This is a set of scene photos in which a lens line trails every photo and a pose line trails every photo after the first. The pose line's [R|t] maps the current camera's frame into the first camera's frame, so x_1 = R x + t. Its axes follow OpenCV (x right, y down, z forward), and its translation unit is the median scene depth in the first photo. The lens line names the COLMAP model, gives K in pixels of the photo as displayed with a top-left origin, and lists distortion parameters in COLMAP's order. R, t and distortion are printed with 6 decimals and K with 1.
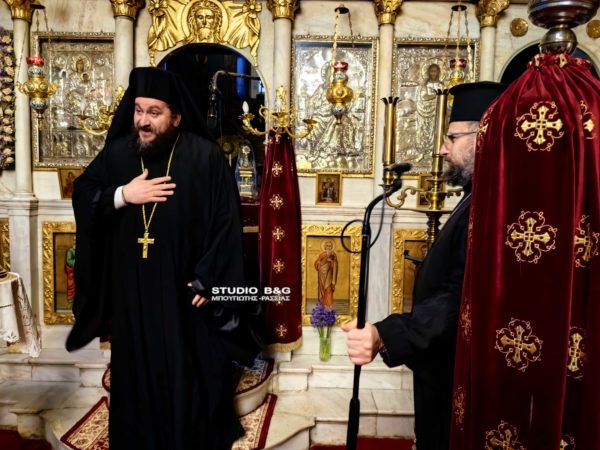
lens RADIAL K [[461.6, 0, 299.7], [0, 461.6, 224.6], [0, 0, 1]] dist [-0.061021, 0.006390]
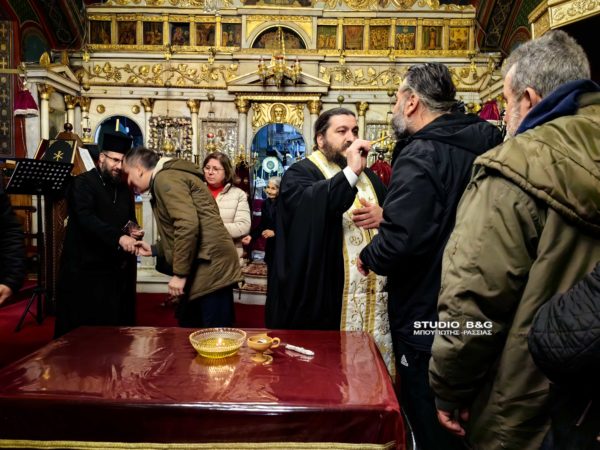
lens RADIAL K [[461.6, 0, 299.6], [0, 461.6, 224.9], [0, 0, 1]] dist [-0.061021, 0.006390]
pose [[0.999891, 0.000141, -0.014756, -0.073706], [-0.000108, 0.999997, 0.002239, 0.084084], [0.014756, -0.002238, 0.999889, -1.206984]]
